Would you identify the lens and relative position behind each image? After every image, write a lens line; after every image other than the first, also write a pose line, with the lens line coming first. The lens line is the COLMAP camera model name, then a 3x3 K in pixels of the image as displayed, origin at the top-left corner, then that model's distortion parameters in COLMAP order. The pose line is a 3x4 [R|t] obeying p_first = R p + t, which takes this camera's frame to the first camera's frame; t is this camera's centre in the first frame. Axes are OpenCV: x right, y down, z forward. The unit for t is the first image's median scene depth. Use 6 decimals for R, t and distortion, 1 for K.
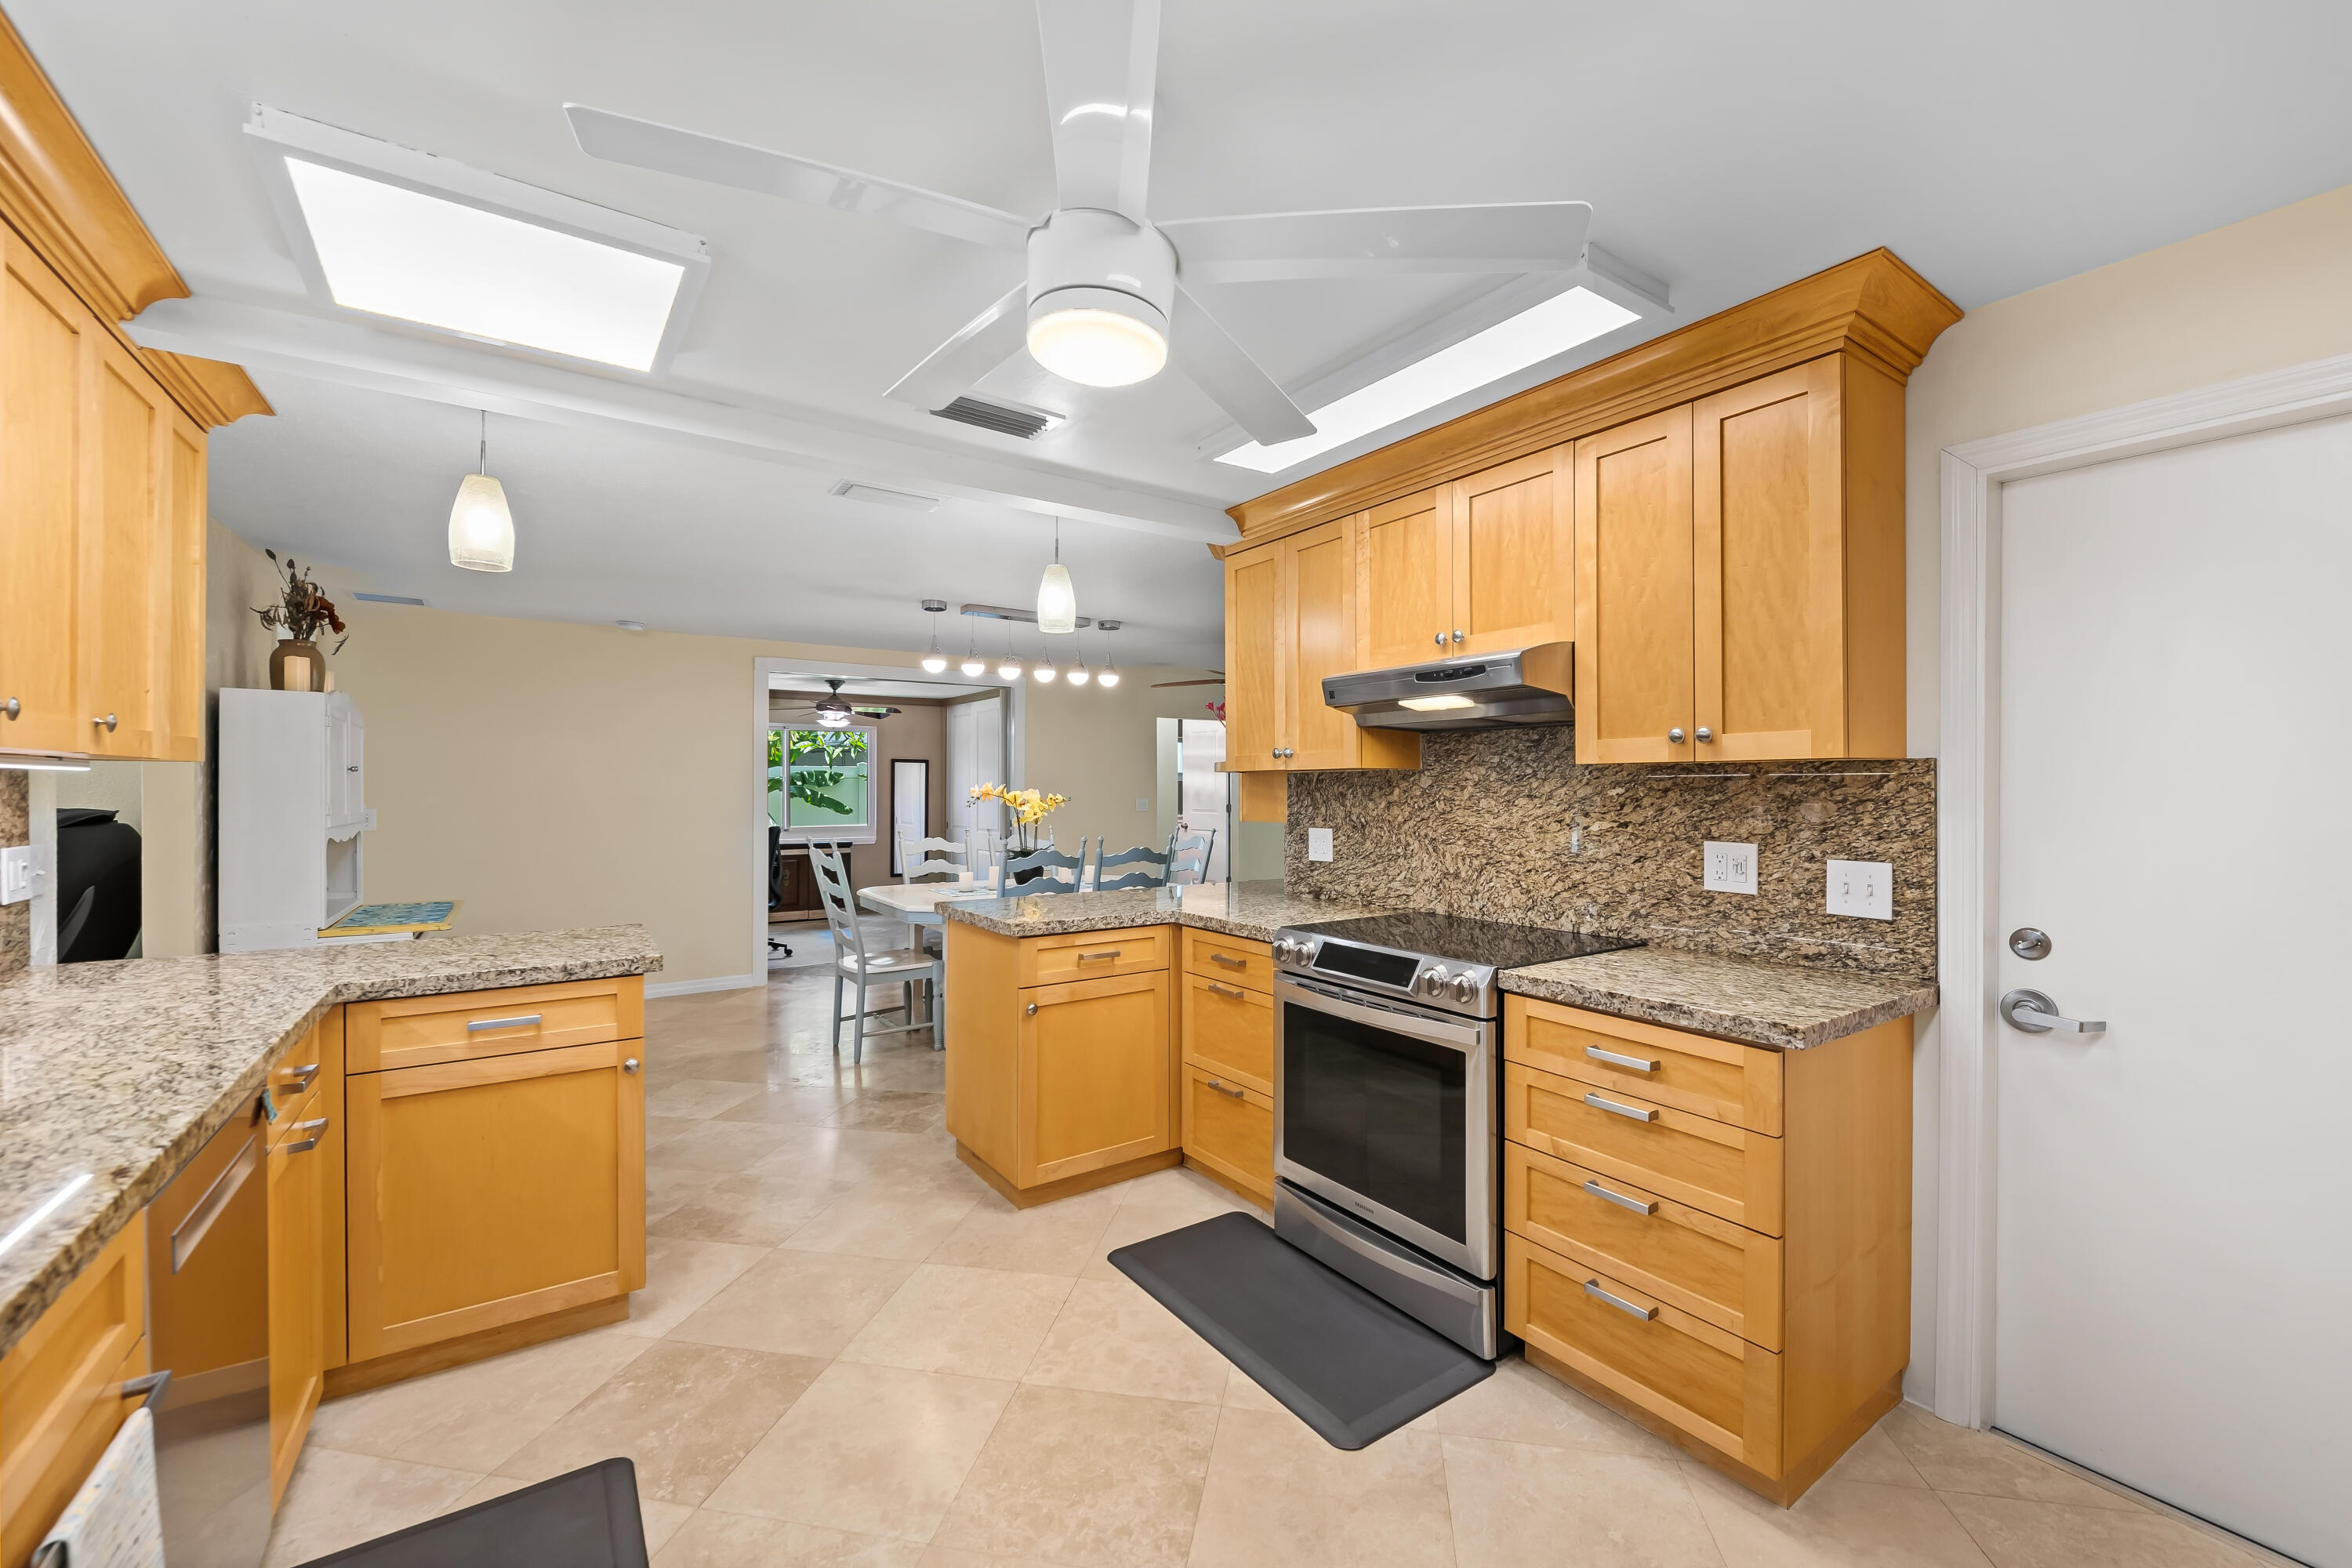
lens RADIAL K [[935.6, 0, 1190.8], [0, 935.6, 787.9], [0, 0, 1]] dist [0.001370, -0.002681]
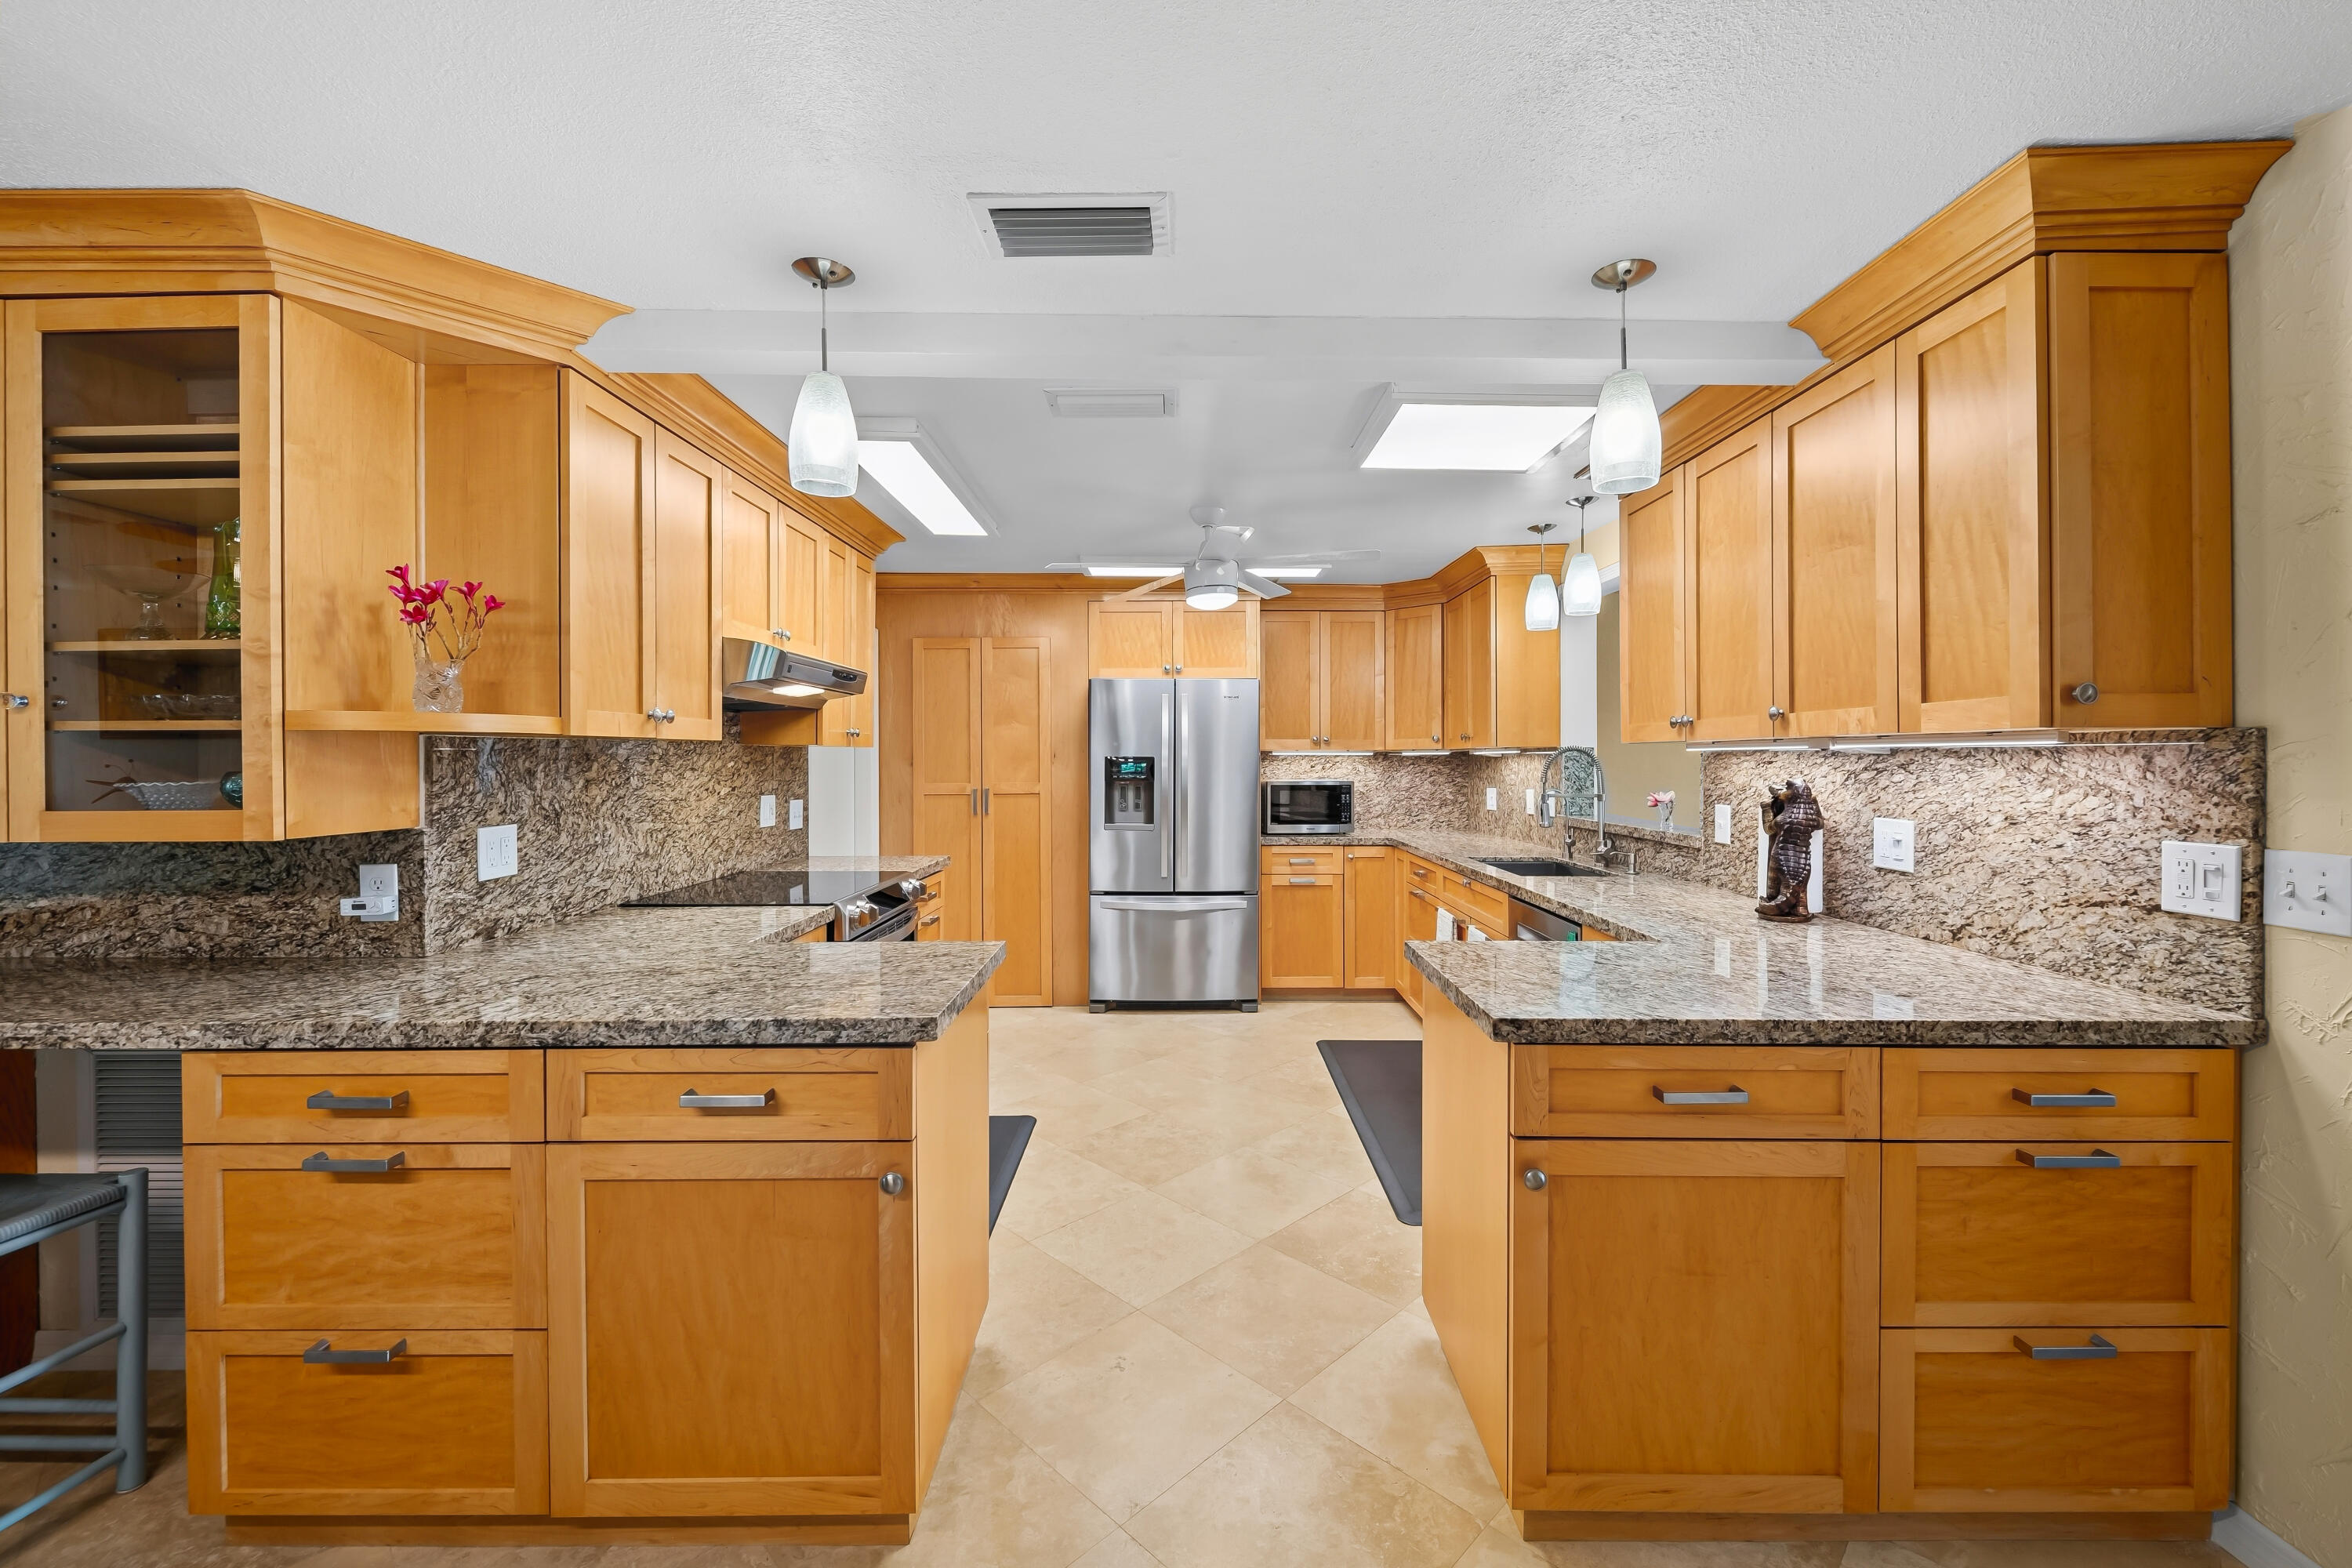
lens RADIAL K [[935.6, 0, 1182.7], [0, 935.6, 764.3], [0, 0, 1]] dist [0.001370, -0.002681]
pose [[-0.819011, -0.003693, 0.573766, -0.843826], [-0.000971, 0.999987, 0.005050, -0.003551], [-0.573777, 0.003579, -0.819004, 1.741767]]
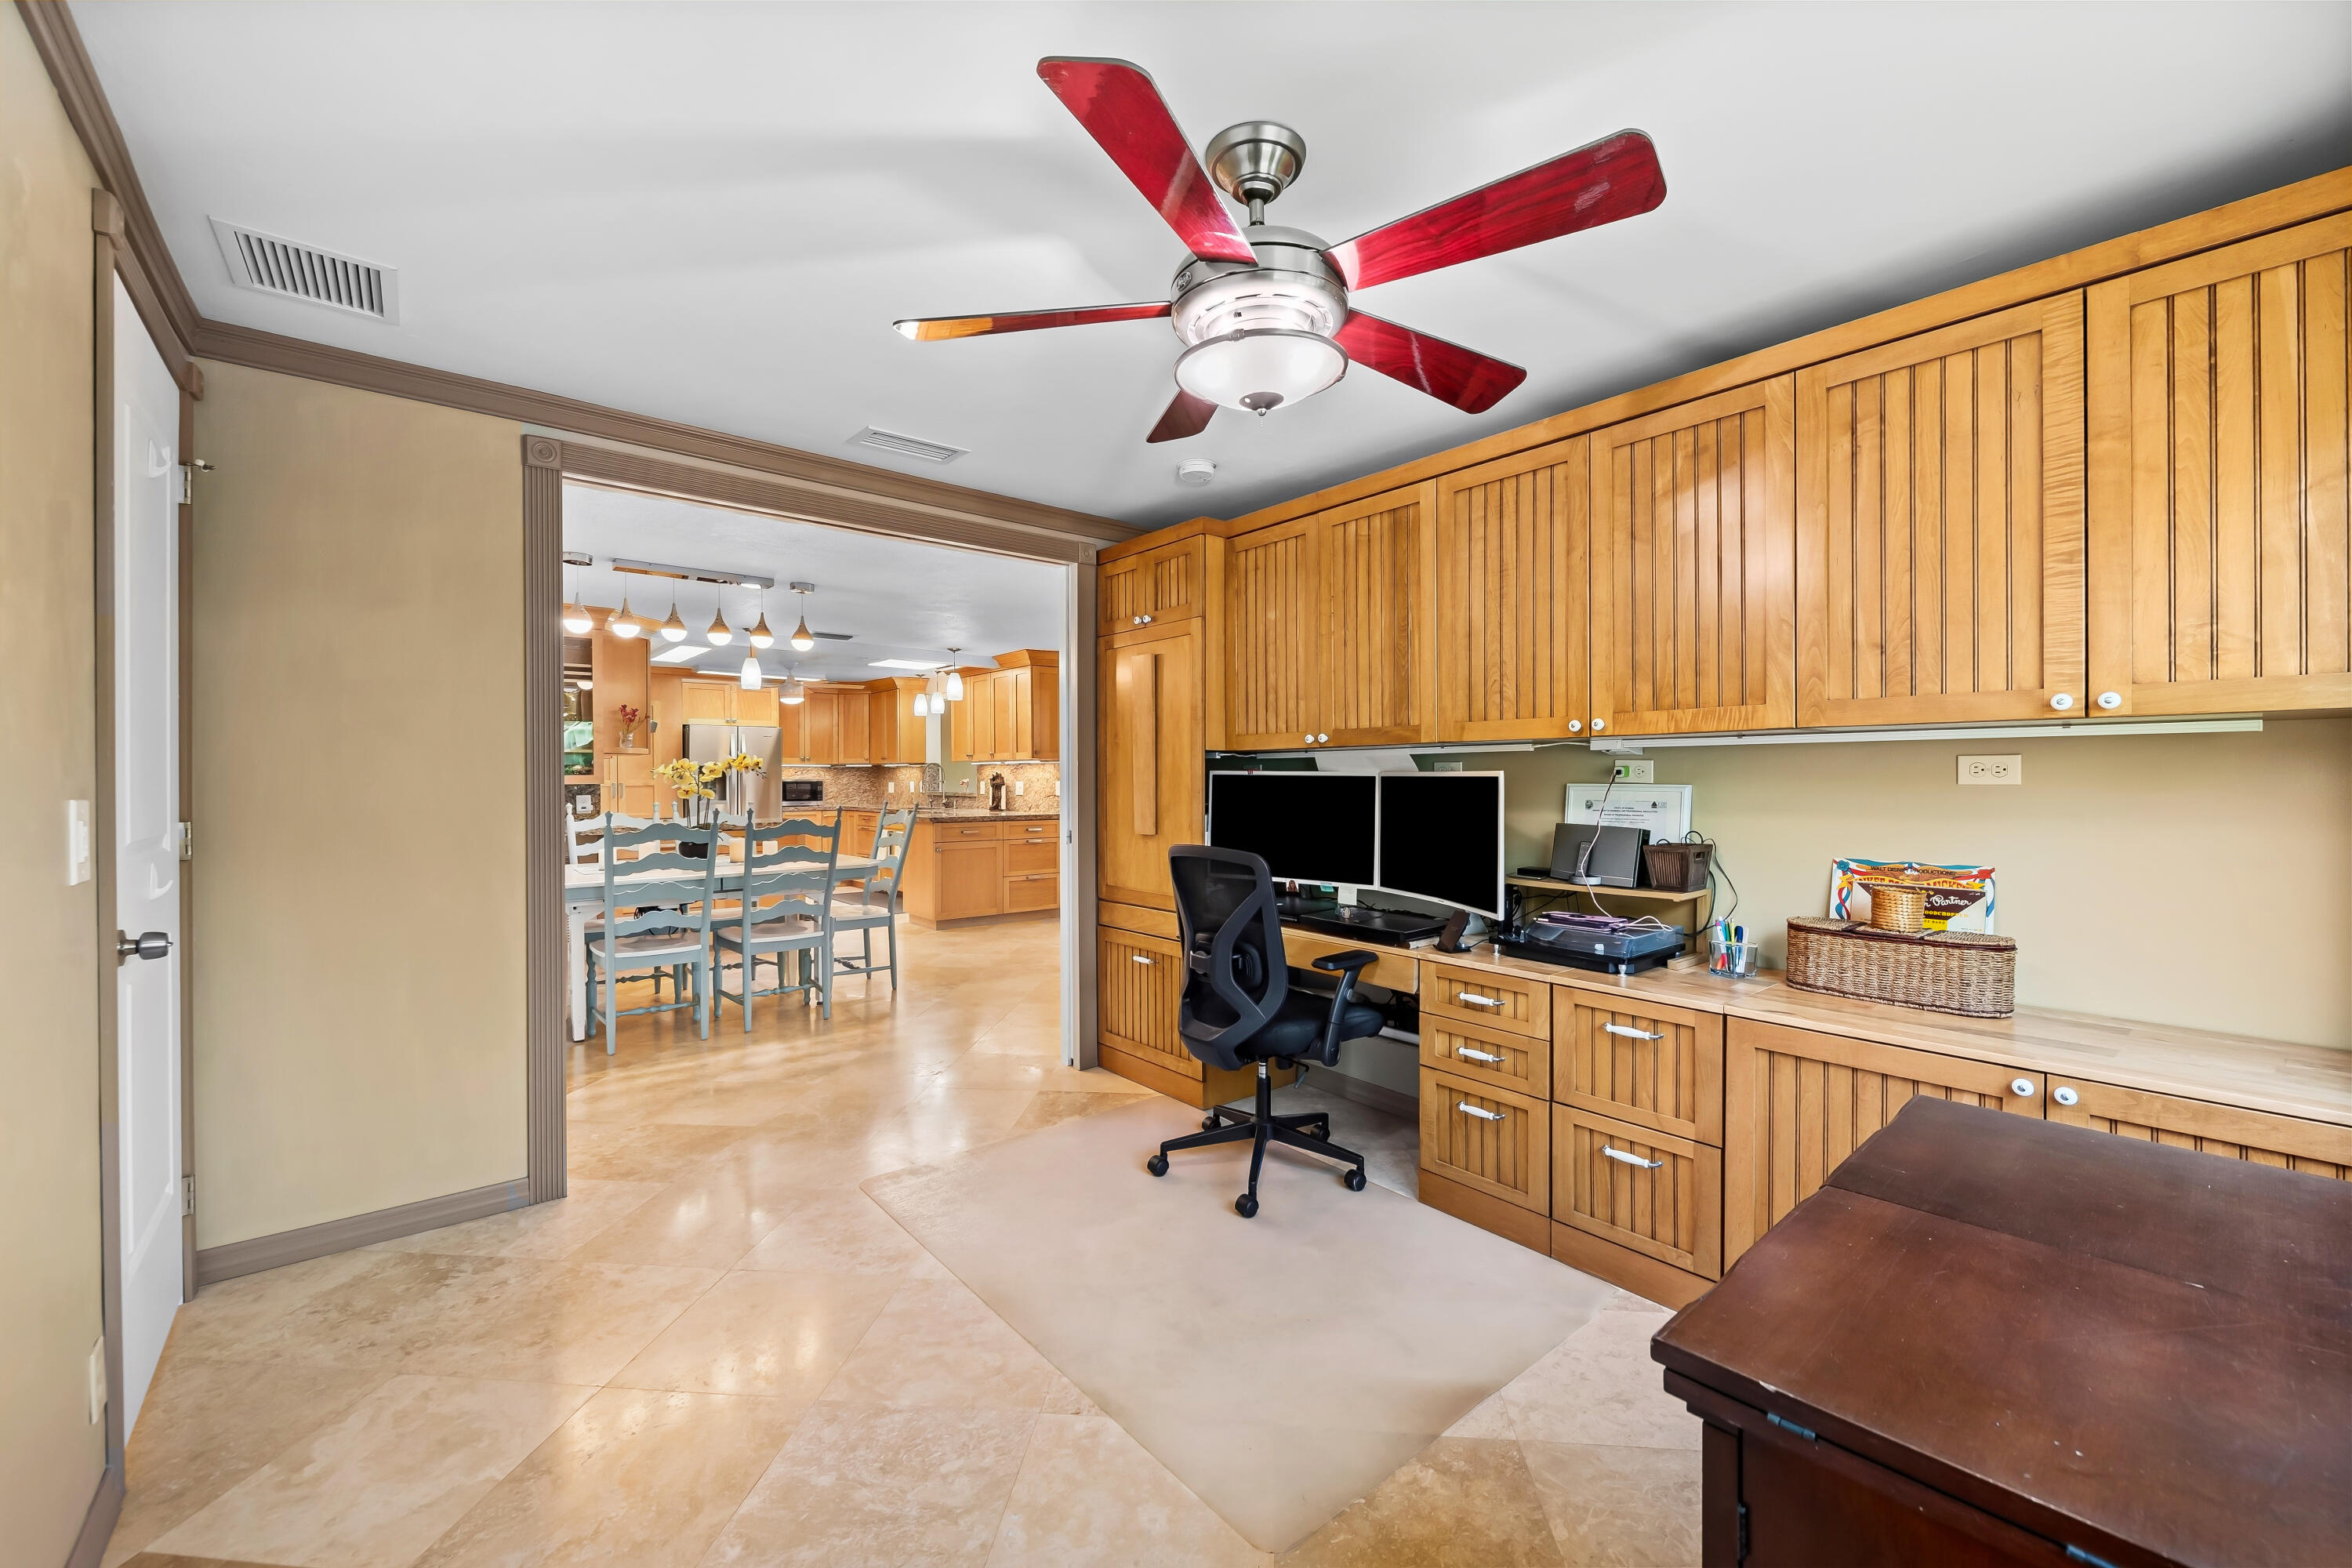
lens RADIAL K [[935.6, 0, 1198.4], [0, 935.6, 781.5], [0, 0, 1]] dist [0.001370, -0.002681]
pose [[-0.995136, 0.000449, -0.098511, -1.210098], [0.000331, 0.999999, 0.001215, 0.049192], [0.098512, 0.001176, -0.995135, 4.141626]]
